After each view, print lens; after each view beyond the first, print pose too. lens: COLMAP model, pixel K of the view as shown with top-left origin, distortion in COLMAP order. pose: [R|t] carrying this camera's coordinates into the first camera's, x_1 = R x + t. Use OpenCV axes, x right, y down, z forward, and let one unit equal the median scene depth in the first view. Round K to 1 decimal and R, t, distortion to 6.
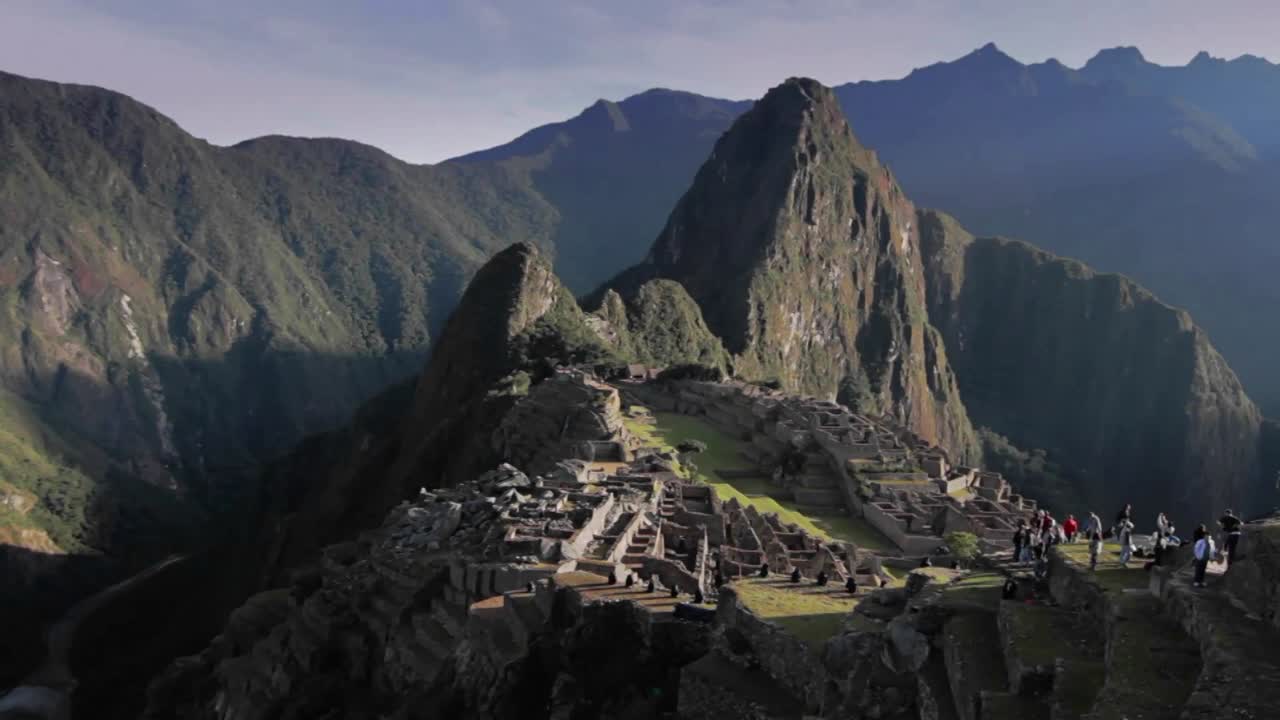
lens RADIAL K [[938.1, 0, 641.2], [0, 938.1, 373.0], [0, 0, 1]] dist [-0.000768, -0.007024]
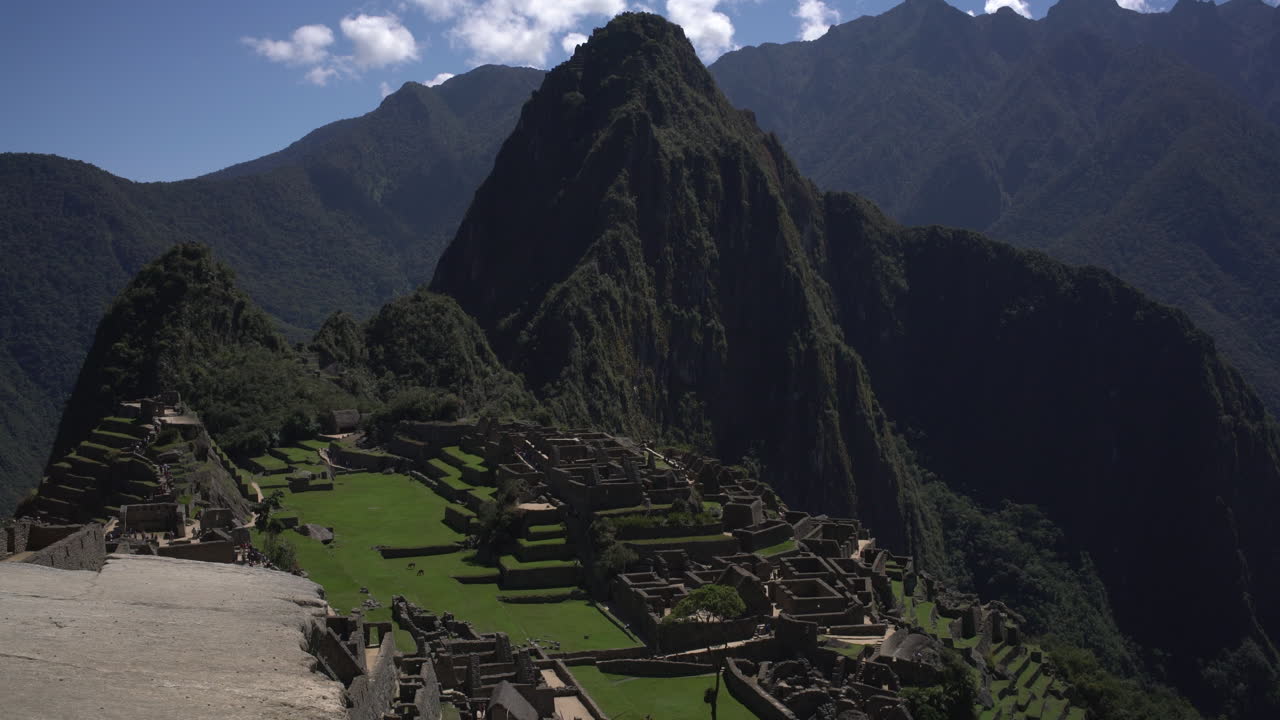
lens RADIAL K [[1309.3, 0, 640.0], [0, 1309.3, 360.0], [0, 0, 1]] dist [-0.077391, 0.002508]
pose [[0.991555, -0.067531, 0.110718, 0.047746], [0.075454, 0.994759, -0.069007, 0.016422], [-0.105478, 0.076779, 0.991453, 0.043431]]
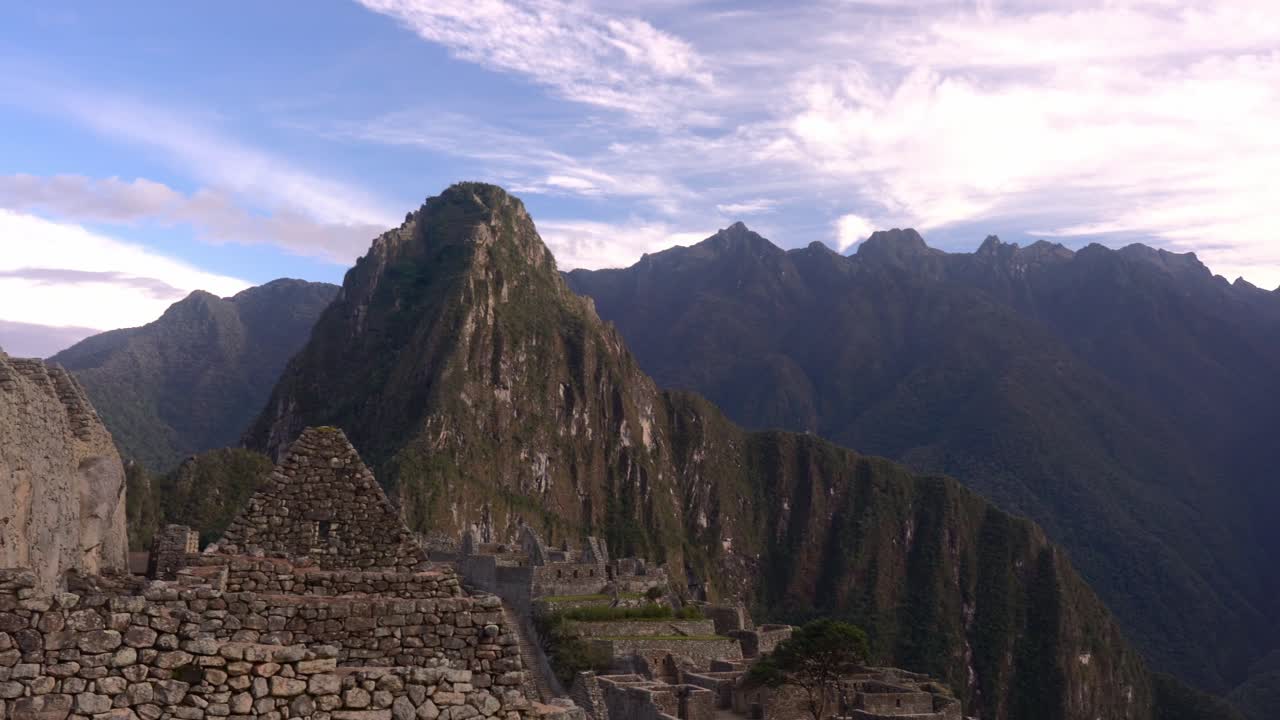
lens RADIAL K [[1364.7, 0, 640.0], [0, 1364.7, 360.0], [0, 0, 1]] dist [-0.008414, -0.001346]
pose [[0.964588, -0.012443, 0.263467, 0.029156], [0.075668, 0.969954, -0.231223, 0.039664], [-0.252674, 0.242971, 0.936547, 0.106313]]
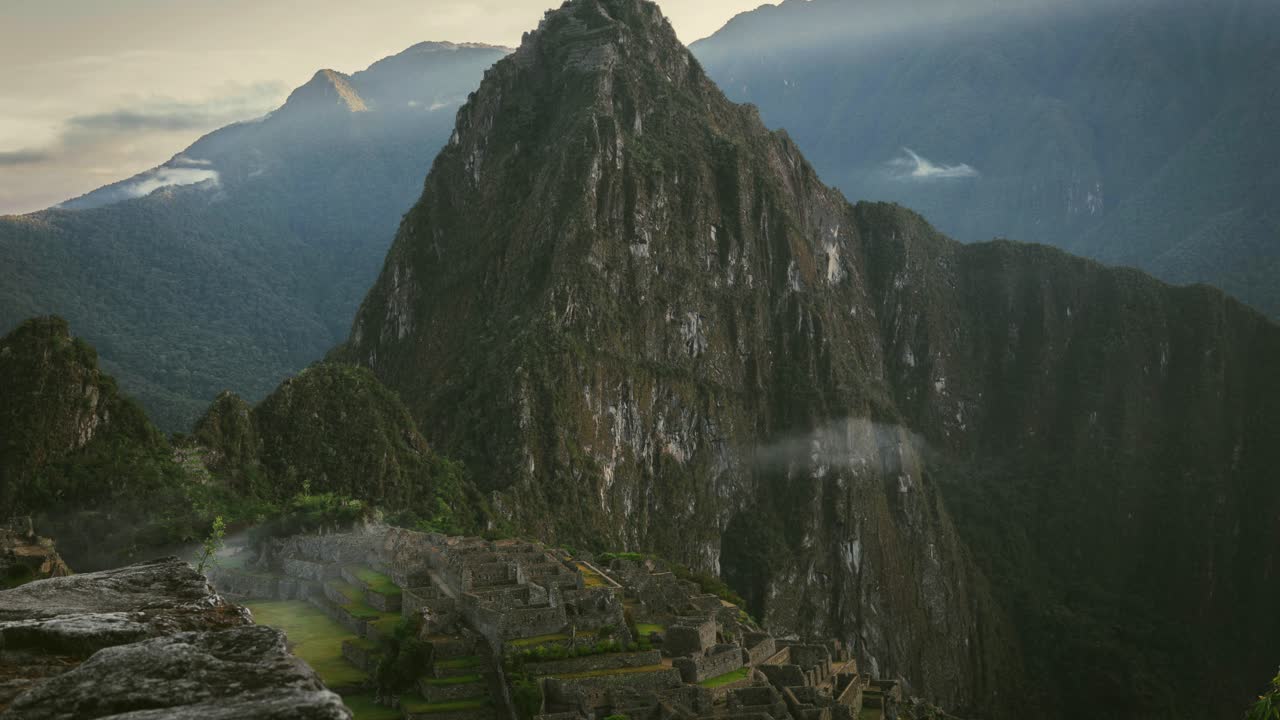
lens RADIAL K [[1744.3, 0, 640.0], [0, 1744.3, 360.0], [0, 0, 1]] dist [-0.163451, -0.016261]
pose [[0.988424, -0.101698, 0.112590, 0.058963], [0.113509, 0.988079, -0.103994, 0.013645], [-0.100671, 0.115570, 0.988185, 0.007117]]
